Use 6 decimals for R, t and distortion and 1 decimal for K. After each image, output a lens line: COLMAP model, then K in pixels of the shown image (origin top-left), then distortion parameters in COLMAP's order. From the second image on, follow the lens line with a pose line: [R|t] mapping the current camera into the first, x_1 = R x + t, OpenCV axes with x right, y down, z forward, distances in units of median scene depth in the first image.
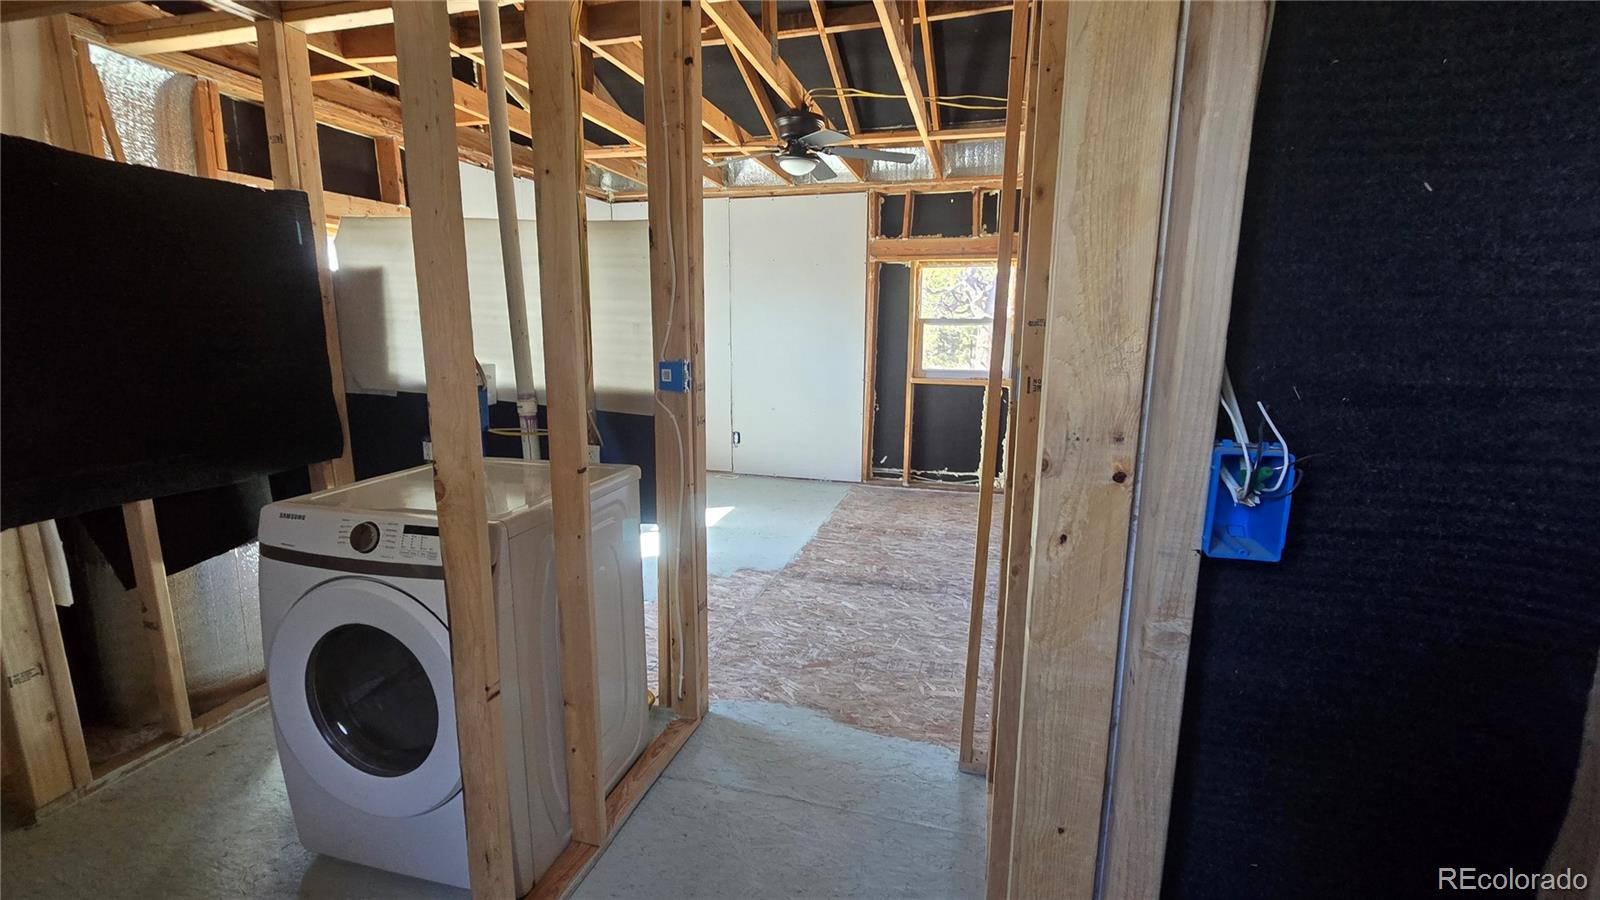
lens RADIAL K [[653.4, 0, 803.0], [0, 653.4, 442.6], [0, 0, 1]] dist [-0.001152, -0.000440]
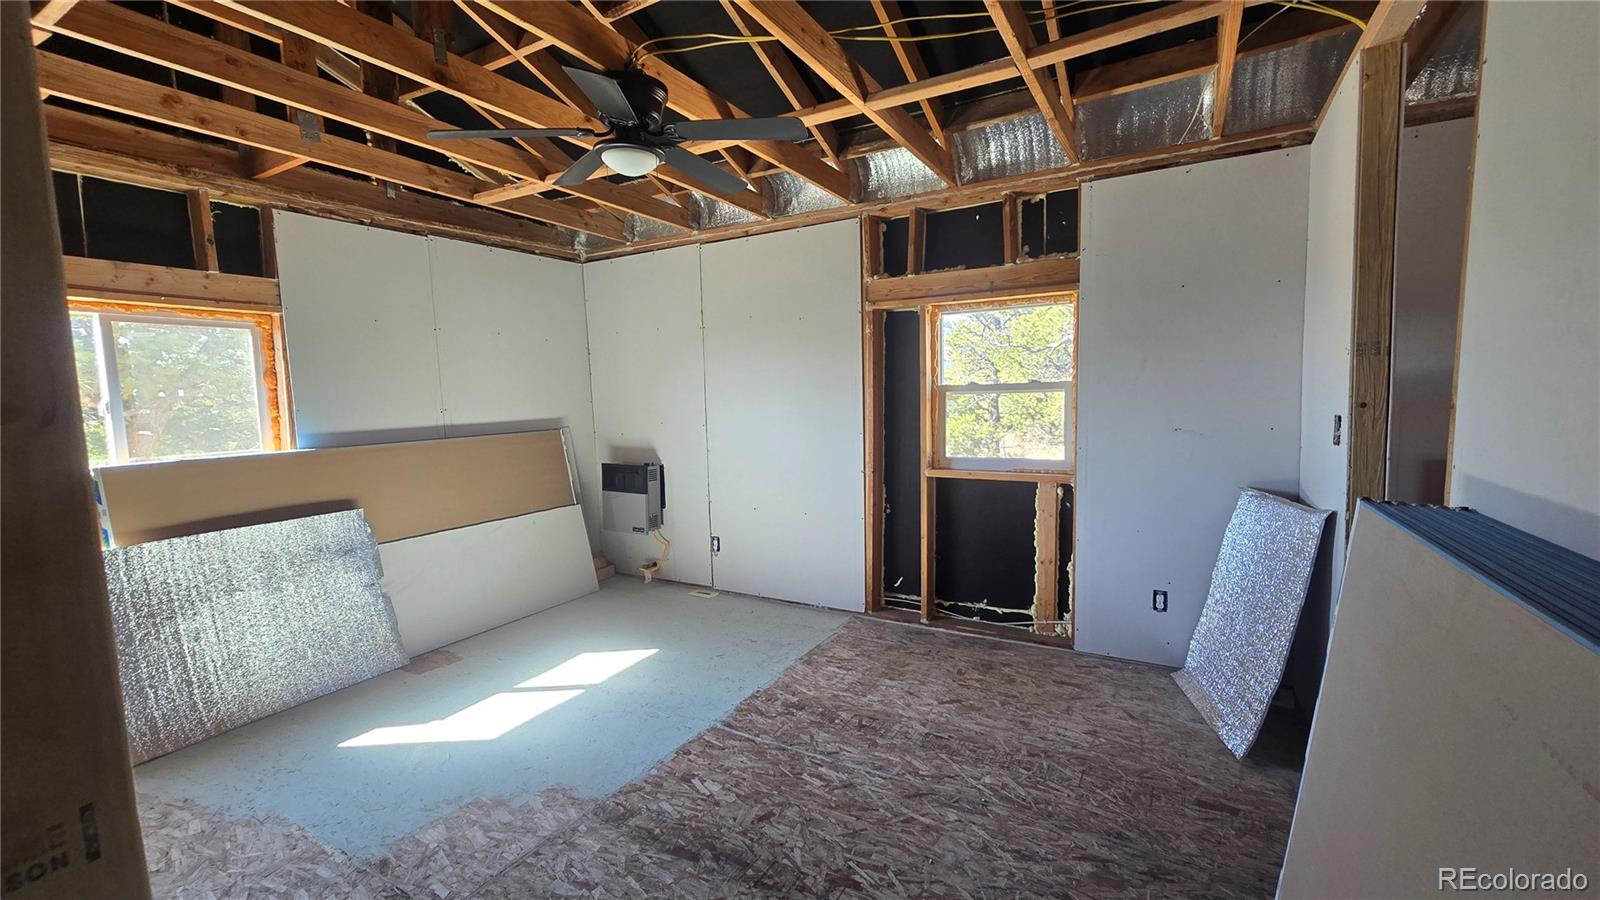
lens RADIAL K [[653.4, 0, 798.5], [0, 653.4, 457.4], [0, 0, 1]] dist [-0.001152, -0.000440]
pose [[0.970553, -0.006274, -0.240805, 0.206021], [-0.013090, 0.996810, -0.078729, -0.056423], [0.240531, 0.079563, 0.967375, 0.295289]]
